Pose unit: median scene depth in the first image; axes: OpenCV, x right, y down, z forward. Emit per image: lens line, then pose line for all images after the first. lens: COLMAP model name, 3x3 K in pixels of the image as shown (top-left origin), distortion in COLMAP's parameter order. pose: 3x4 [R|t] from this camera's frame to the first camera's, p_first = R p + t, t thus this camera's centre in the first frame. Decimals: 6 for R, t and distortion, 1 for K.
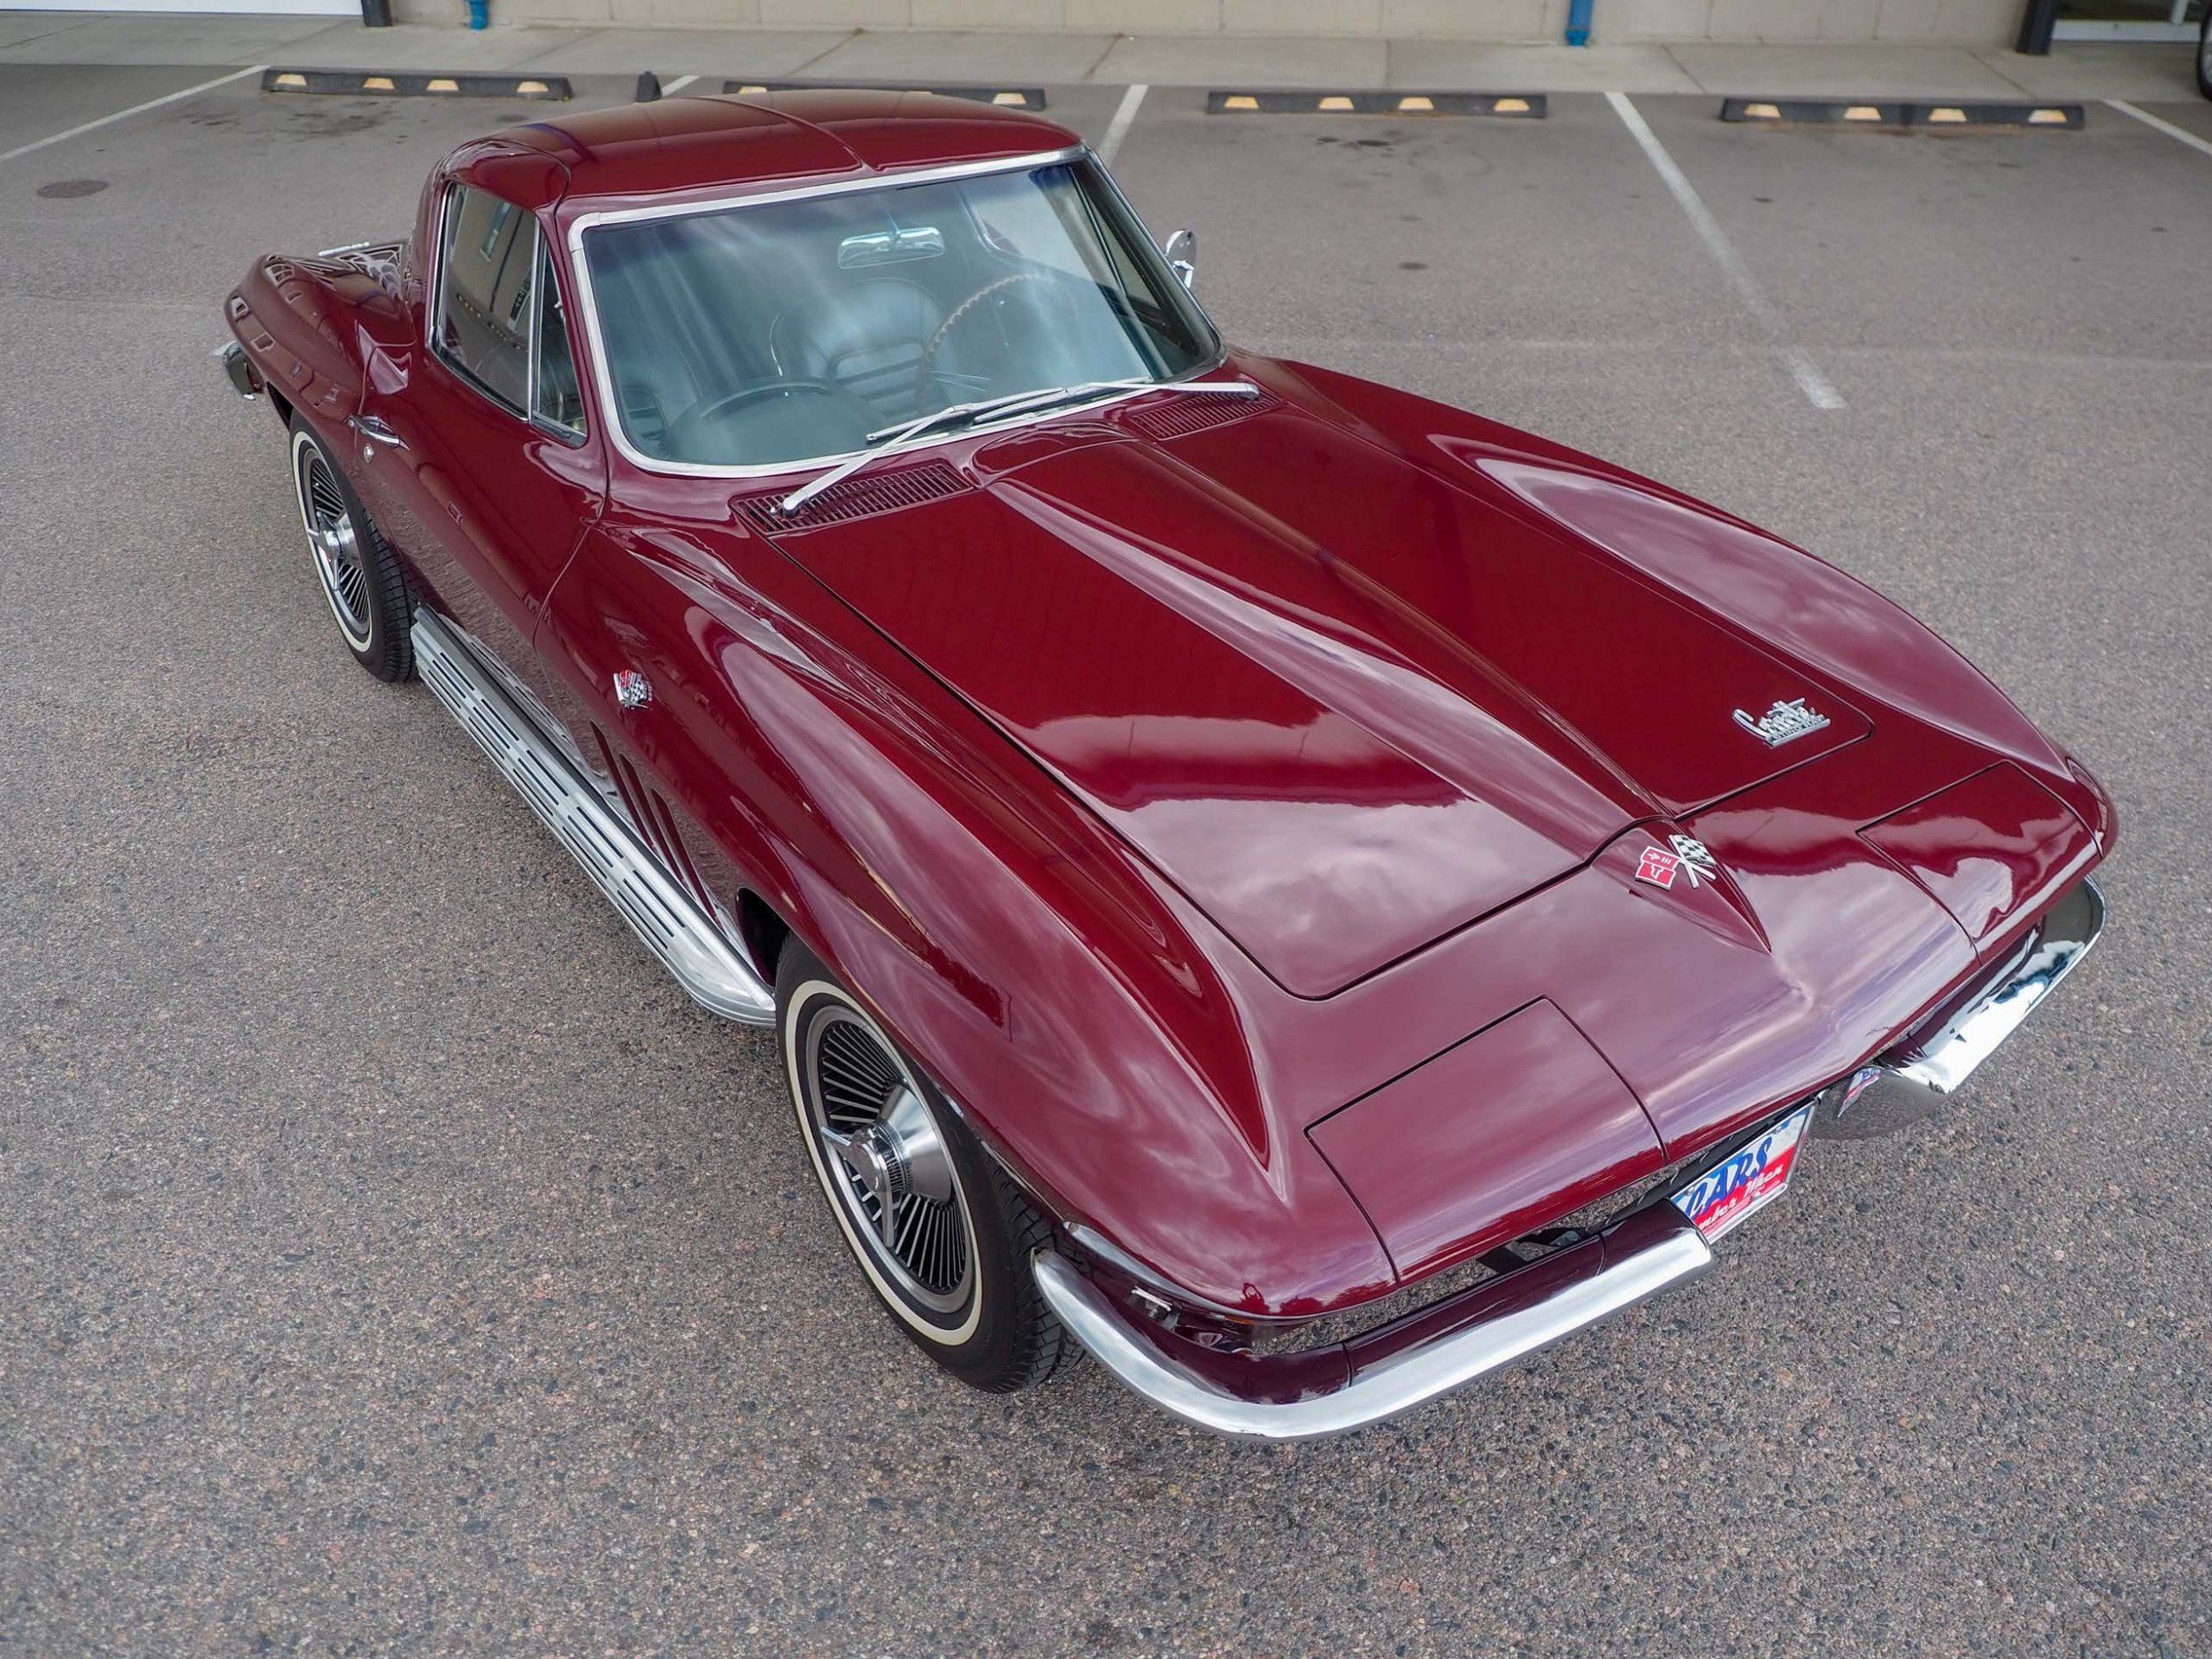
lens RADIAL K [[1773.2, 0, 1082.8], [0, 1773.2, 804.3], [0, 0, 1]] dist [-0.002357, 0.010927]
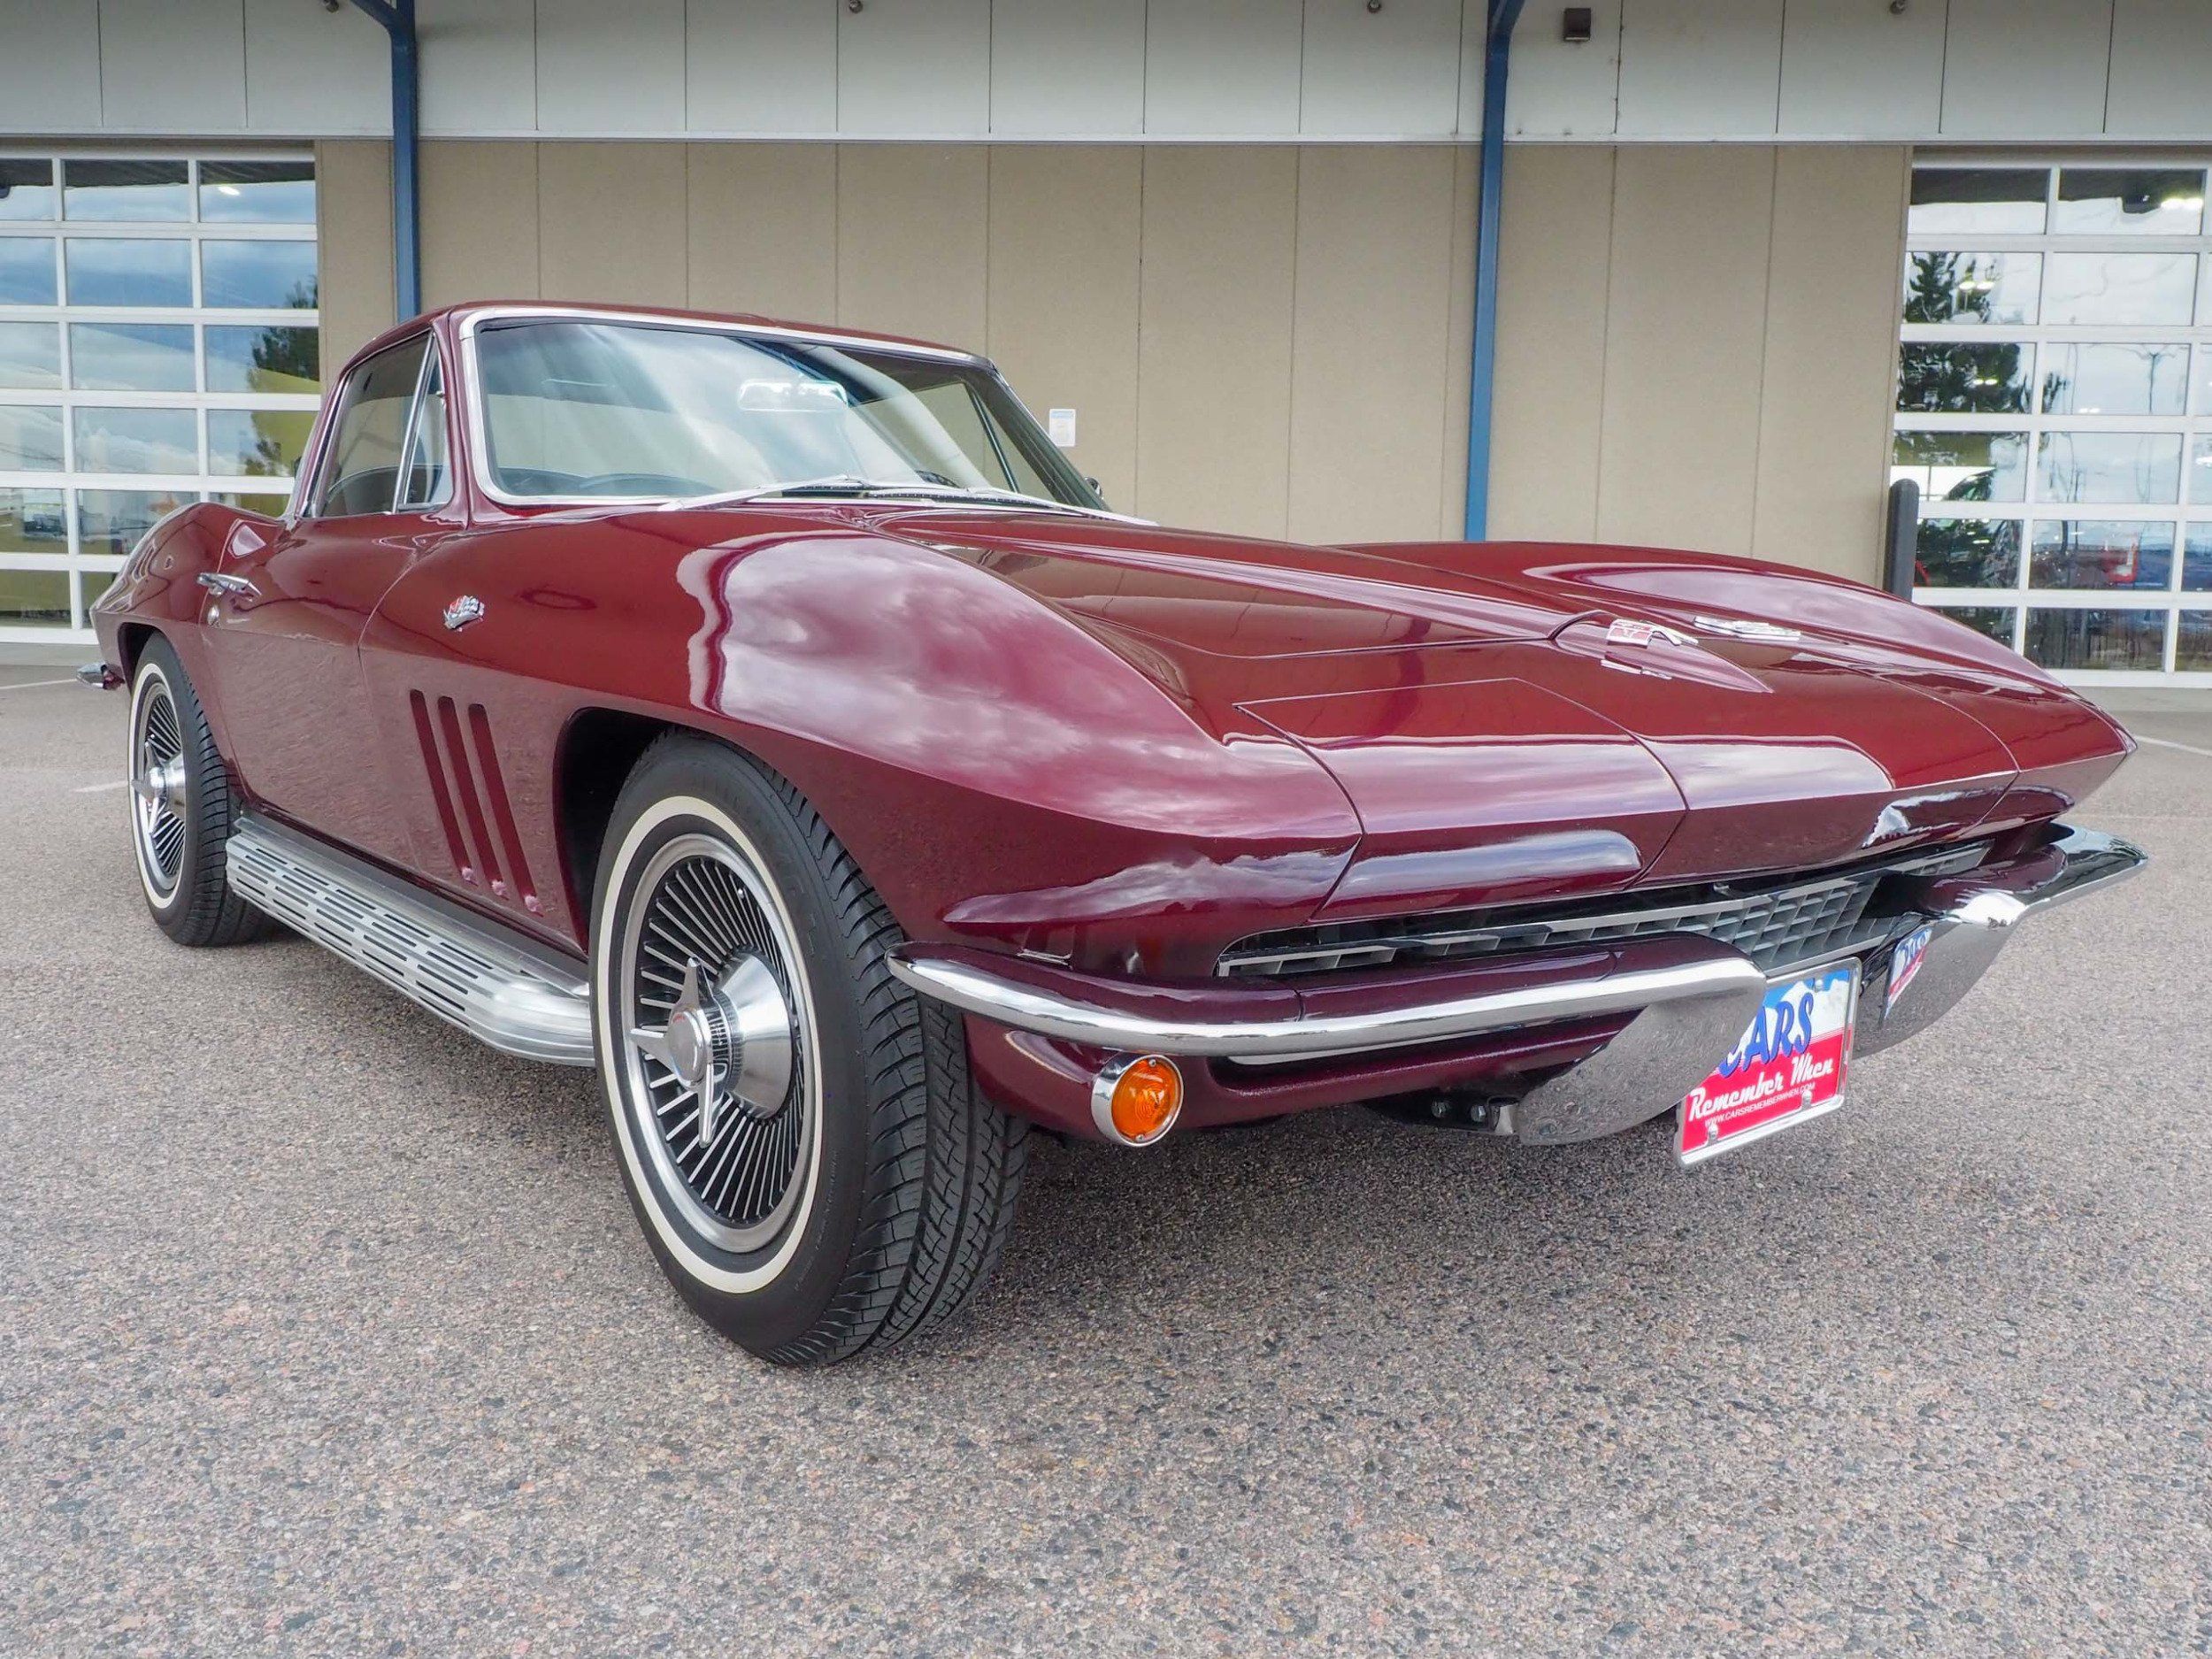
lens RADIAL K [[1842.3, 0, 1103.3], [0, 1842.3, 814.1], [0, 0, 1]] dist [0.002509, -0.001138]
pose [[0.998532, 0.011801, 0.052869, 0.017455], [0.010835, 0.912742, -0.408393, 0.435096], [-0.053075, 0.408366, 0.911274, 0.205210]]
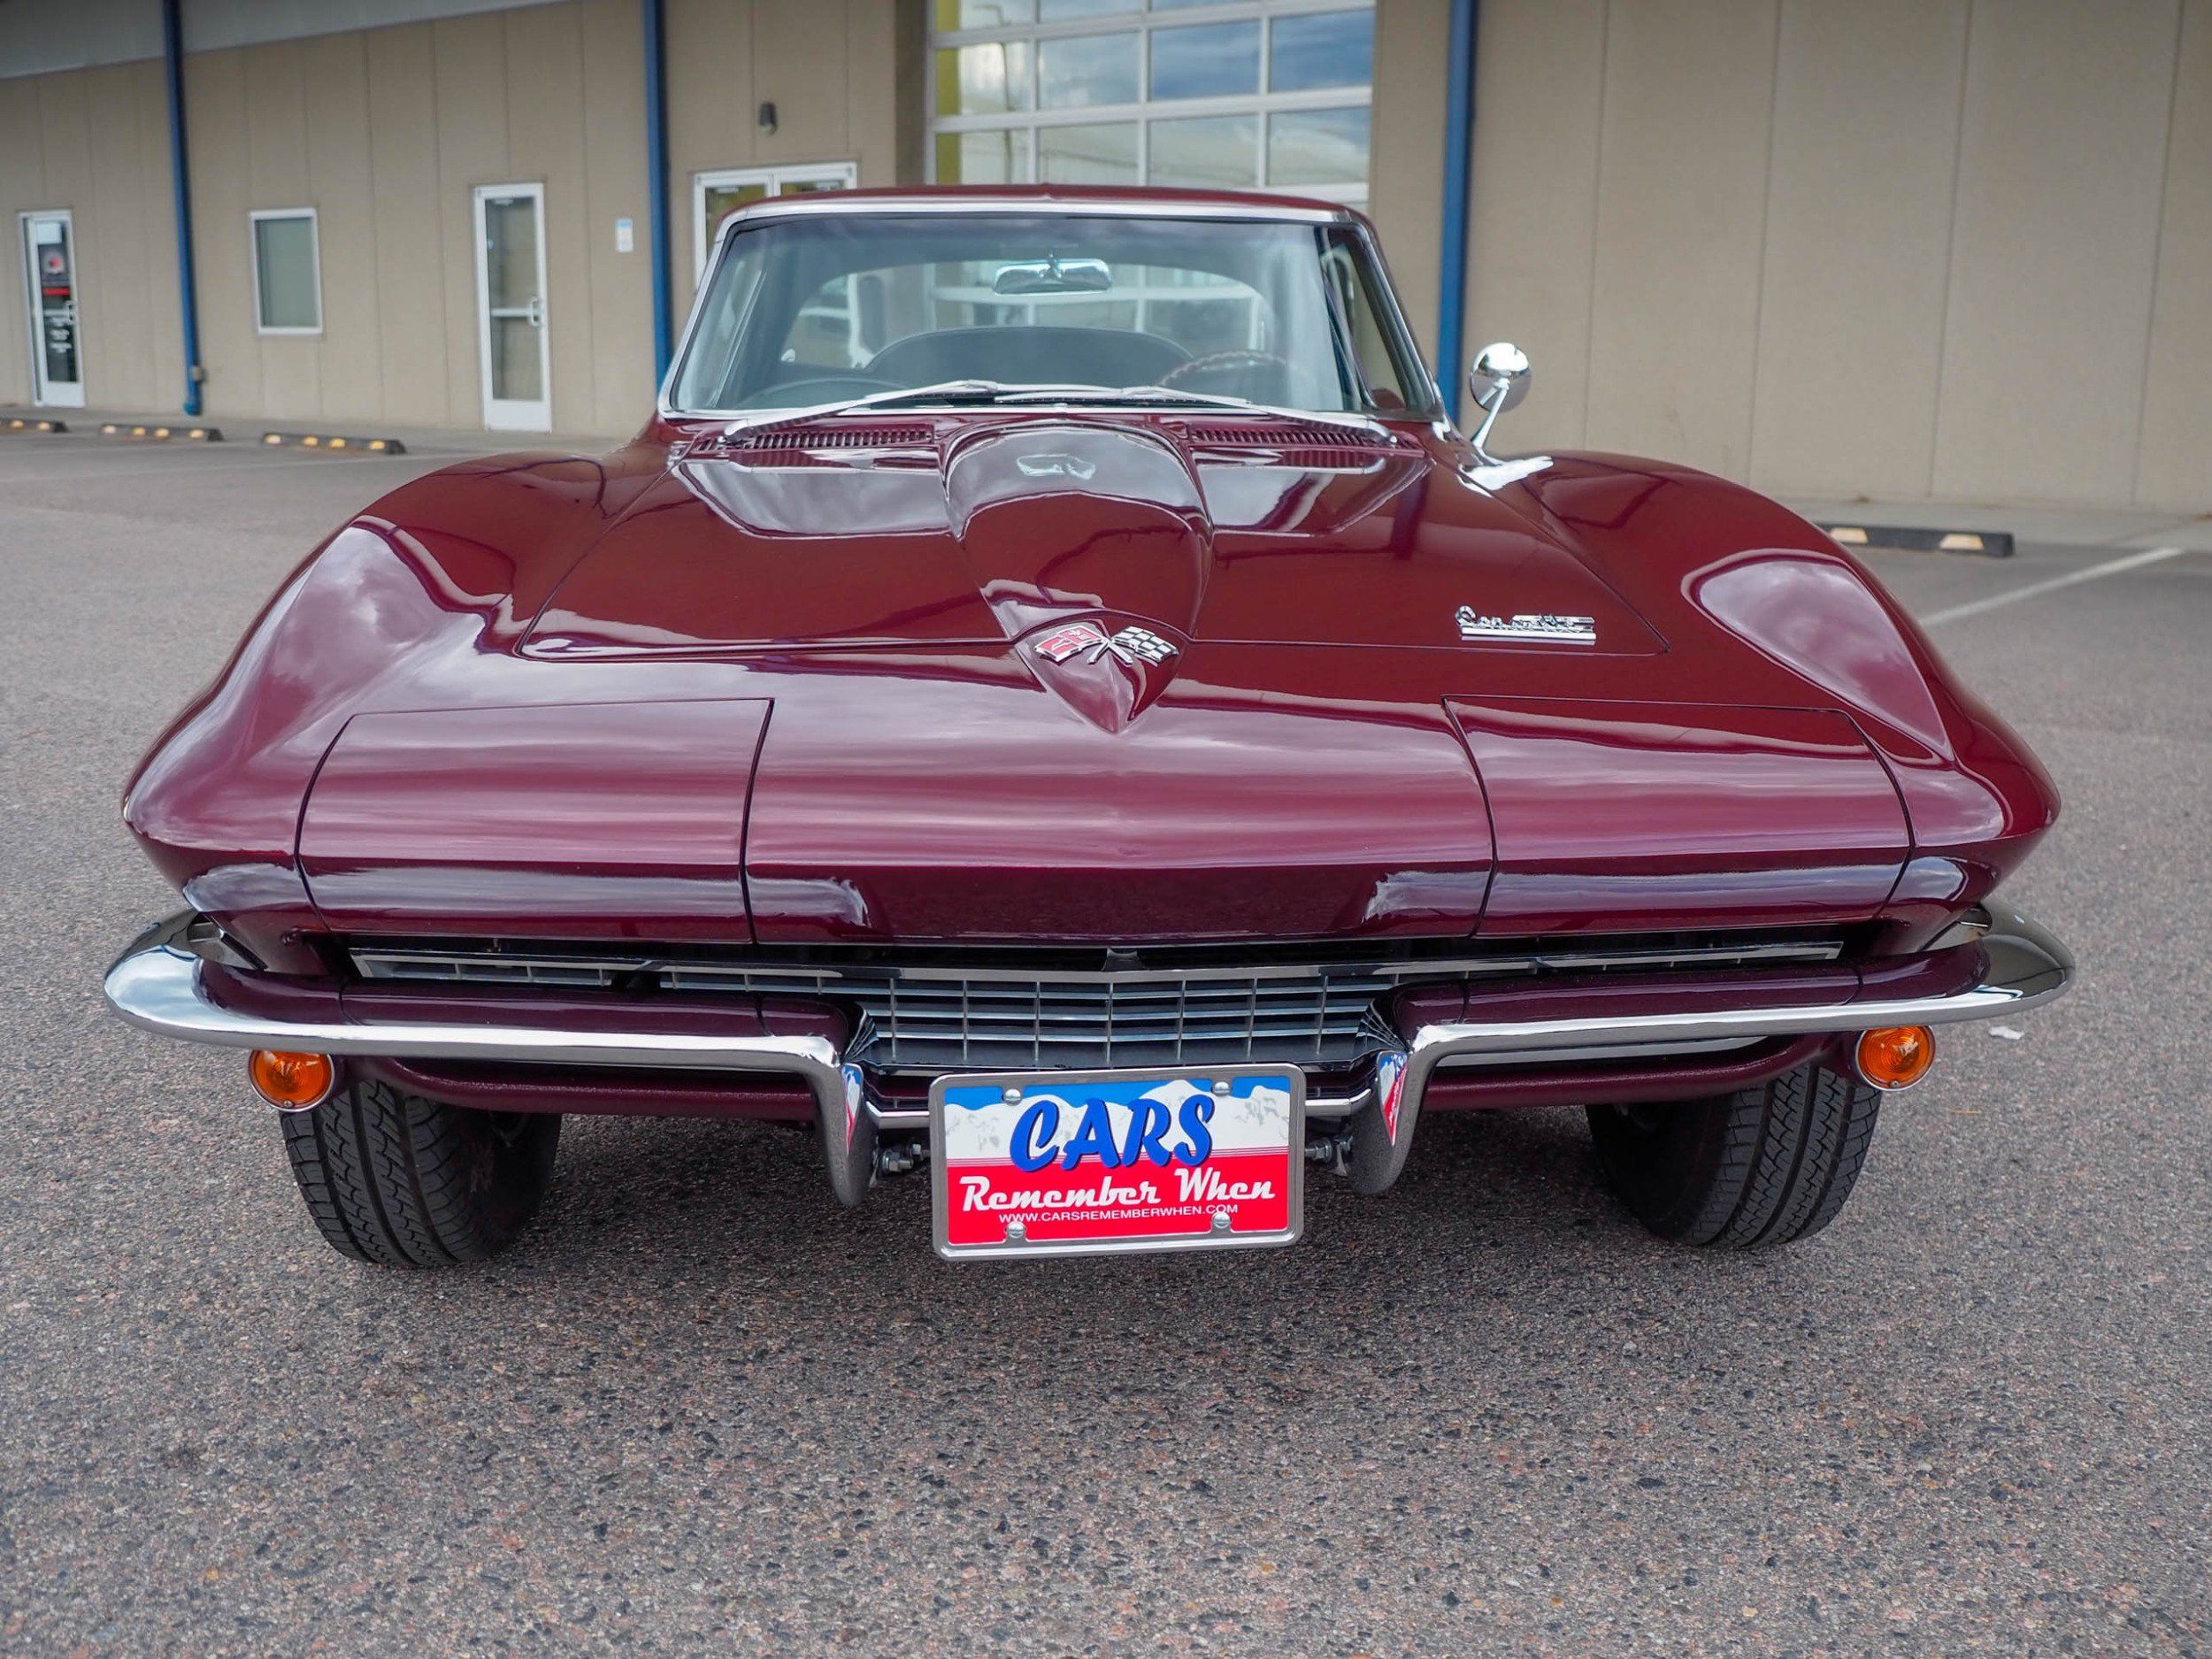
lens RADIAL K [[2277.4, 0, 1115.9], [0, 2277.4, 806.7], [0, 0, 1]] dist [0.011398, -0.023147]
pose [[0.840865, 0.117067, -0.528433, 0.767783], [-0.289413, 0.922278, -0.256209, 0.303934], [0.457368, 0.368372, 0.809392, 0.236137]]
